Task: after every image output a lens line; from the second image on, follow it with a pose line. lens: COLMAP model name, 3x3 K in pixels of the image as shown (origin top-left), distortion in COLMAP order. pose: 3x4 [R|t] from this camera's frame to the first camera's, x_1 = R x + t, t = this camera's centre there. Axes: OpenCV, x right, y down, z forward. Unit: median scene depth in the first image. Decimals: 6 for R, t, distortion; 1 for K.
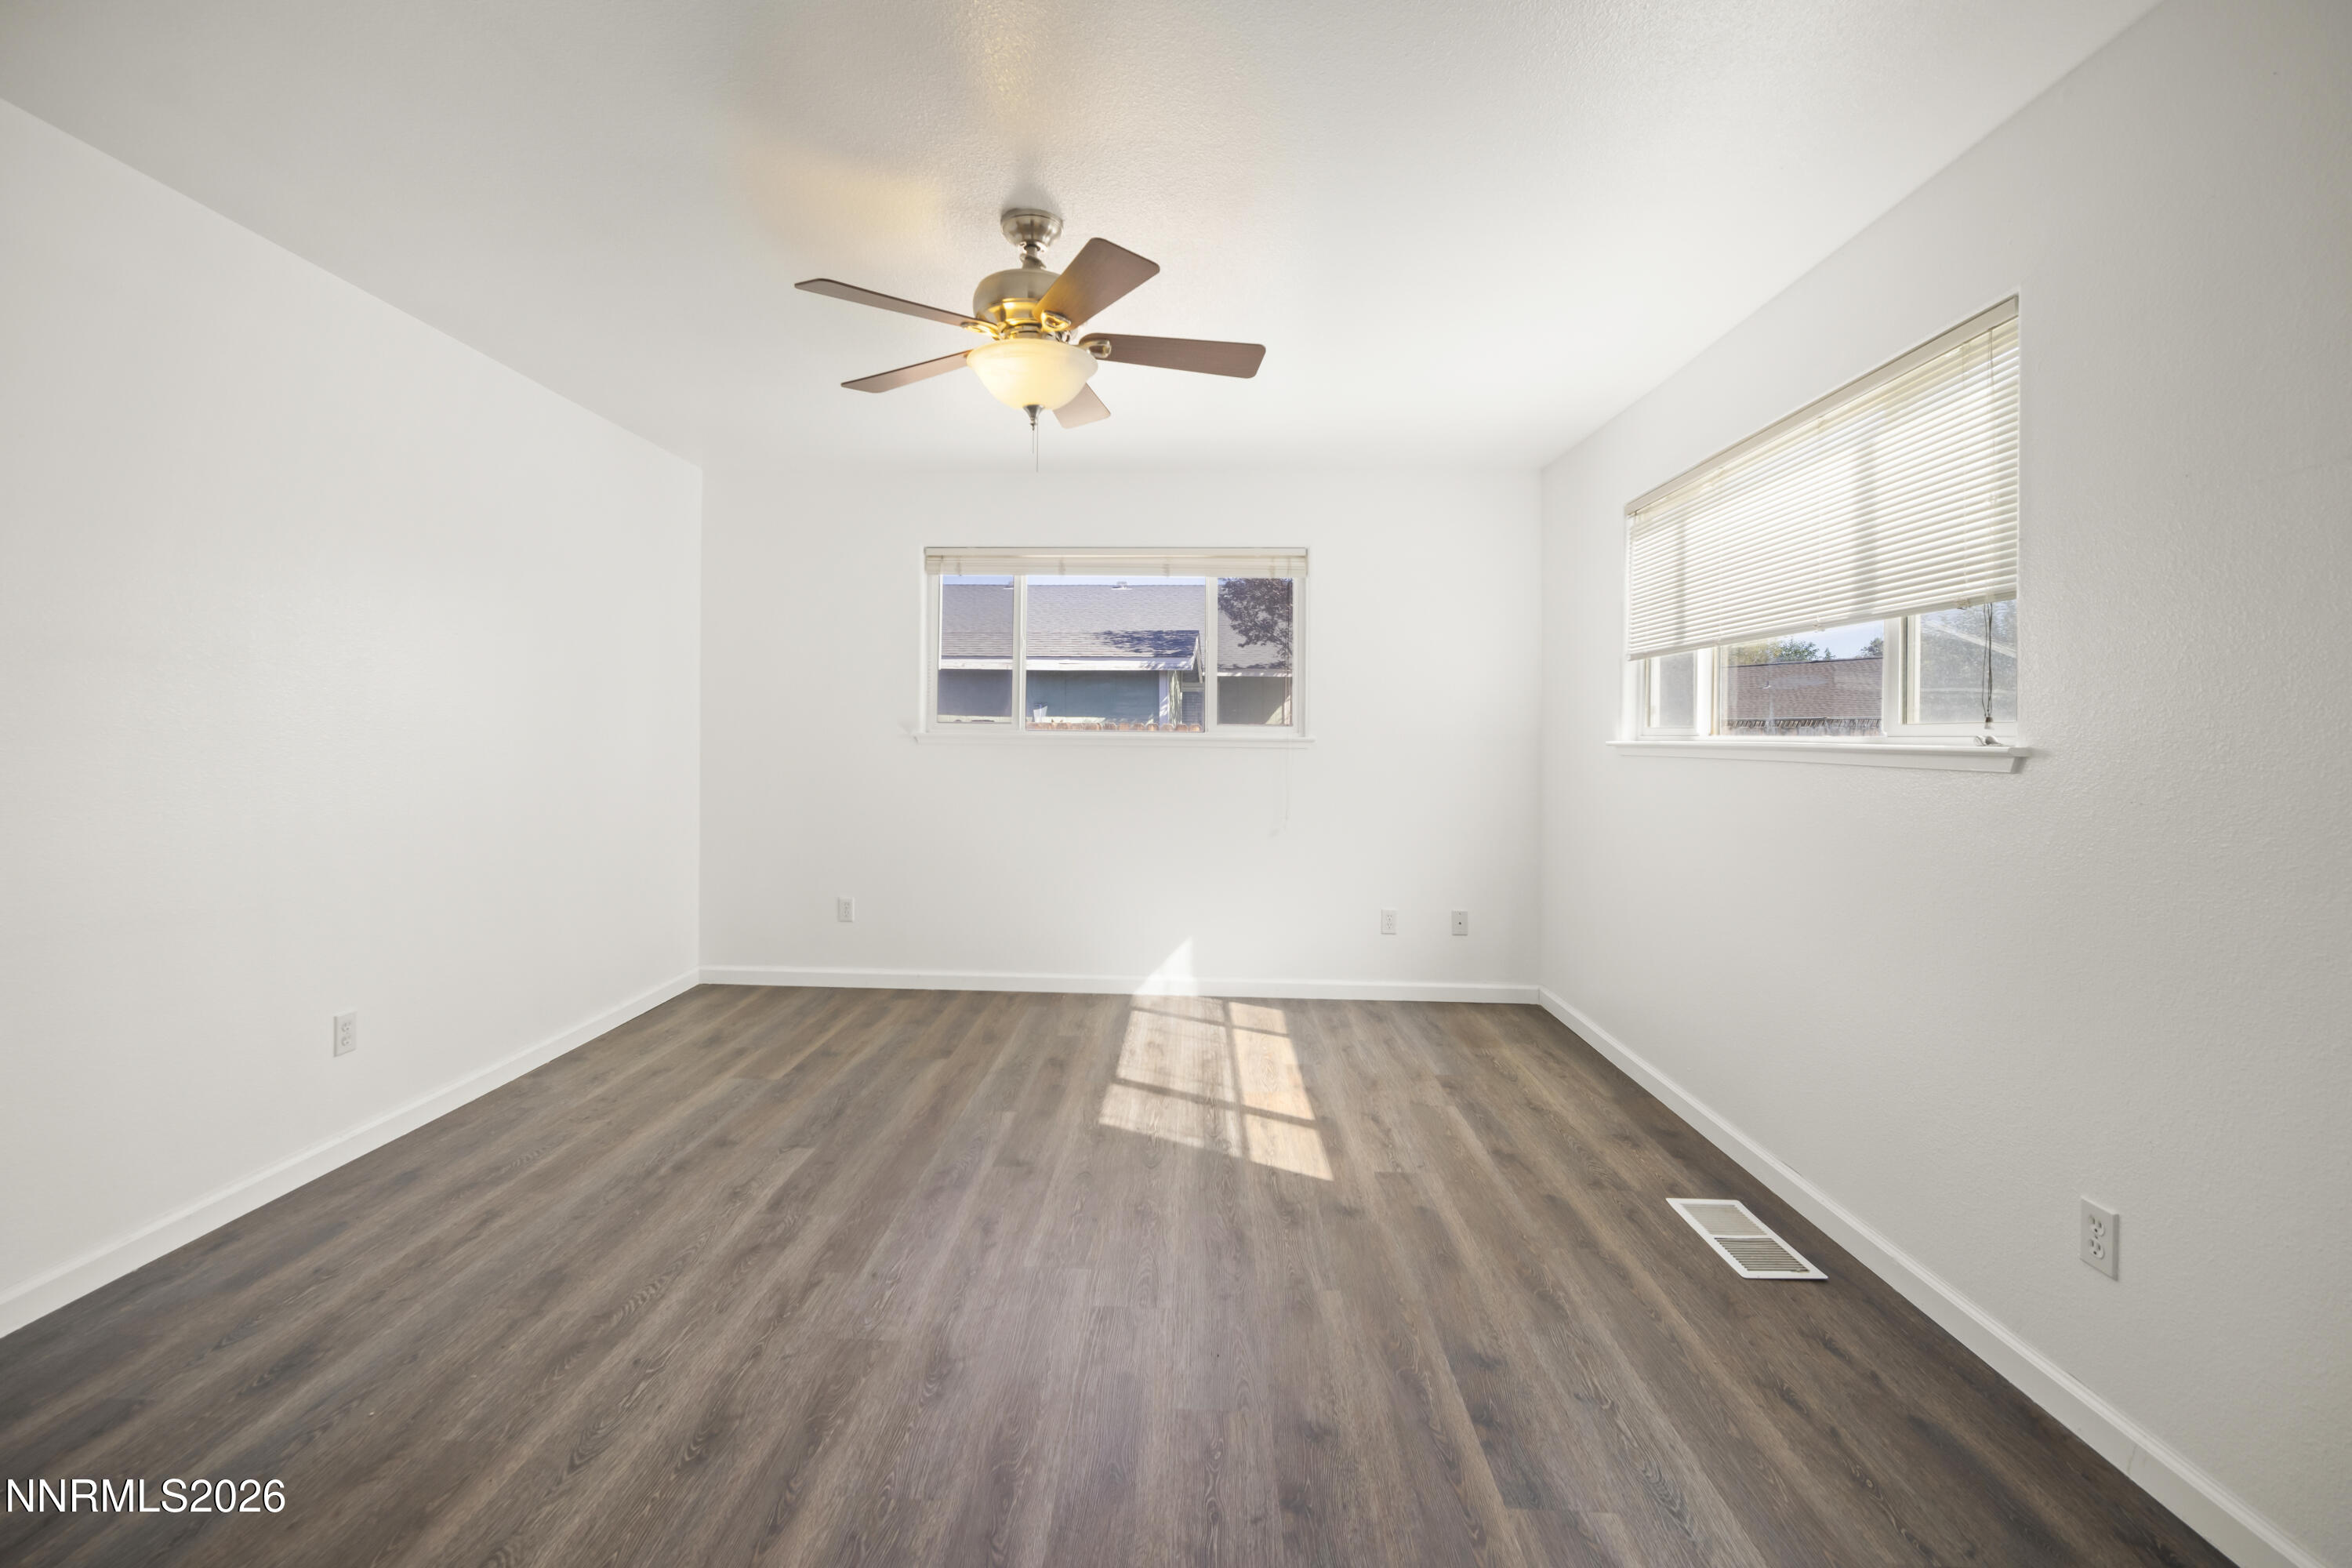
lens RADIAL K [[1004.3, 0, 1167.3], [0, 1004.3, 749.5], [0, 0, 1]] dist [0.024761, -0.021334]
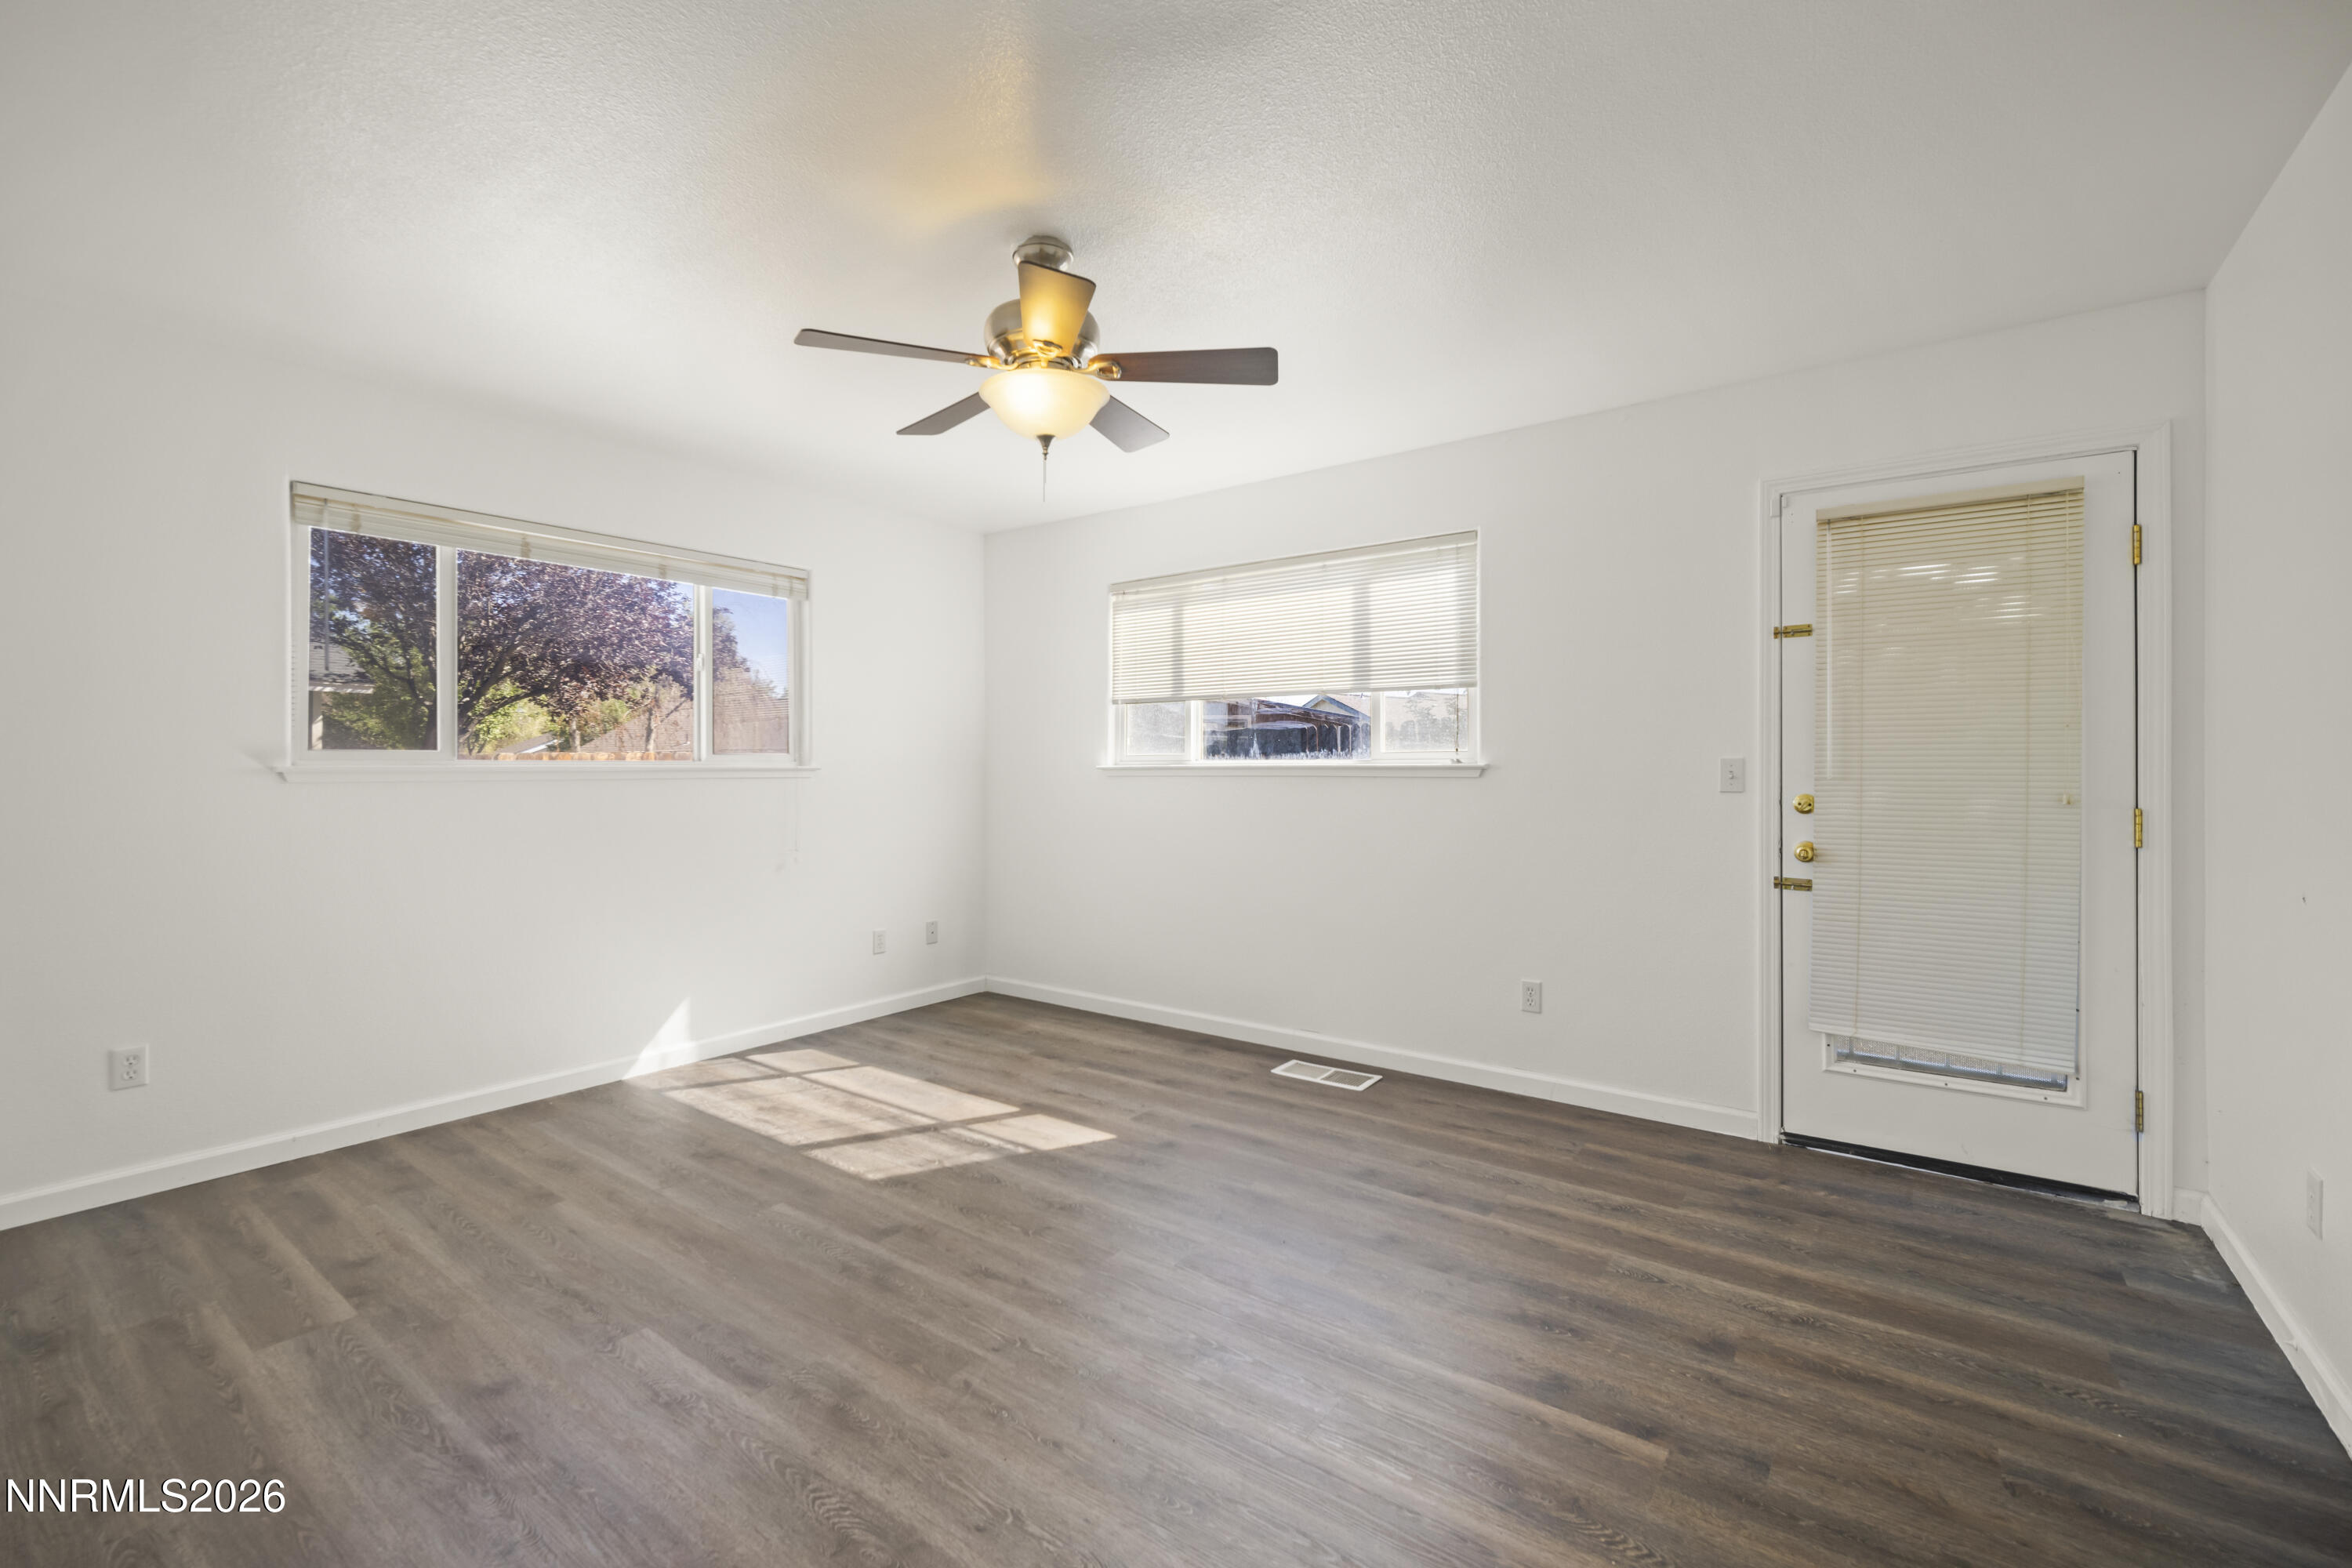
lens RADIAL K [[984.4, 0, 1176.0], [0, 984.4, 784.0], [0, 0, 1]] dist [-0.001662, -0.000165]
pose [[0.564286, -0.027412, 0.825124, -0.705246], [0.020857, 0.999603, 0.018945, -0.008157], [-0.825316, 0.006519, 0.564634, 0.269321]]
